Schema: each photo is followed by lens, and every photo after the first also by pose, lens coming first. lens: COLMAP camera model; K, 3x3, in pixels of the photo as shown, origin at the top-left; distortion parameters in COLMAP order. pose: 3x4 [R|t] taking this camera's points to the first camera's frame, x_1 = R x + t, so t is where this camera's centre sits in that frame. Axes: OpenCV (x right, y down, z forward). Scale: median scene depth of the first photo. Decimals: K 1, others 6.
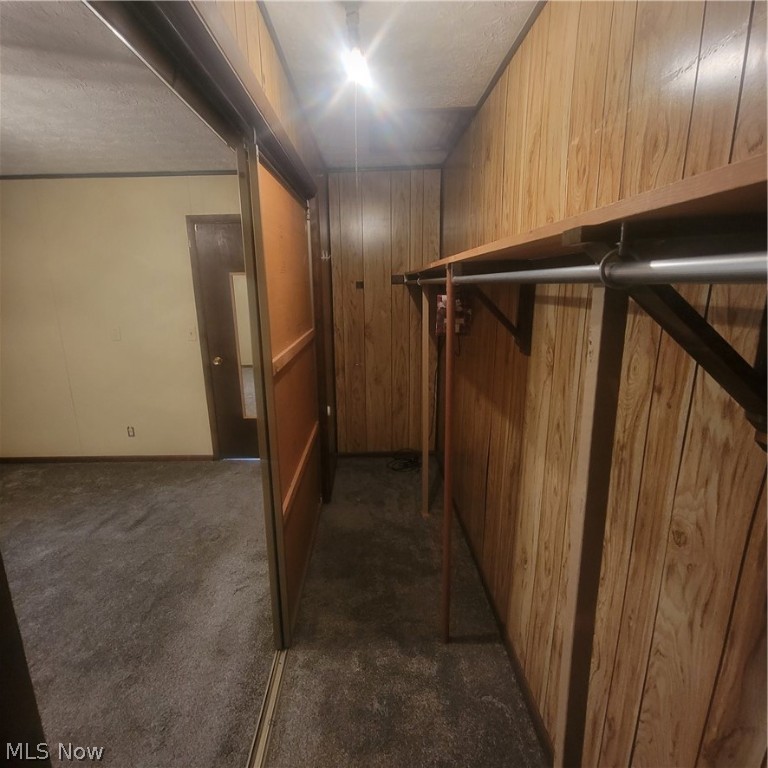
lens RADIAL K [[419.3, 0, 374.1], [0, 419.3, 384.0], [0, 0, 1]] dist [-0.000105, -0.000165]
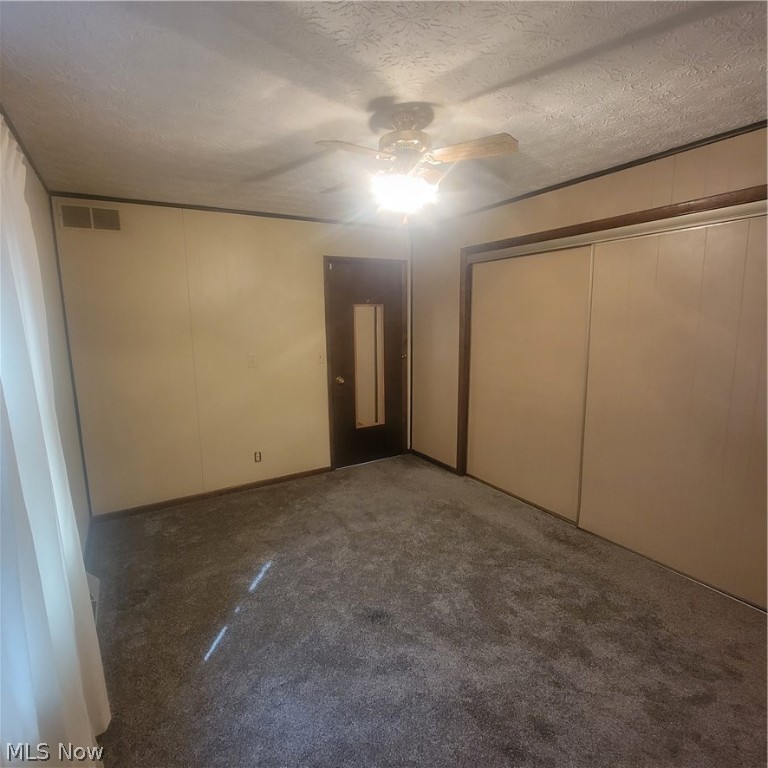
lens RADIAL K [[419.3, 0, 374.1], [0, 419.3, 384.0], [0, 0, 1]] dist [-0.000105, -0.000165]
pose [[0.863423, -0.084986, 0.497270, -0.868486], [0.123090, 0.991407, -0.044288, 0.018943], [-0.489233, 0.099448, 0.866465, -0.037673]]
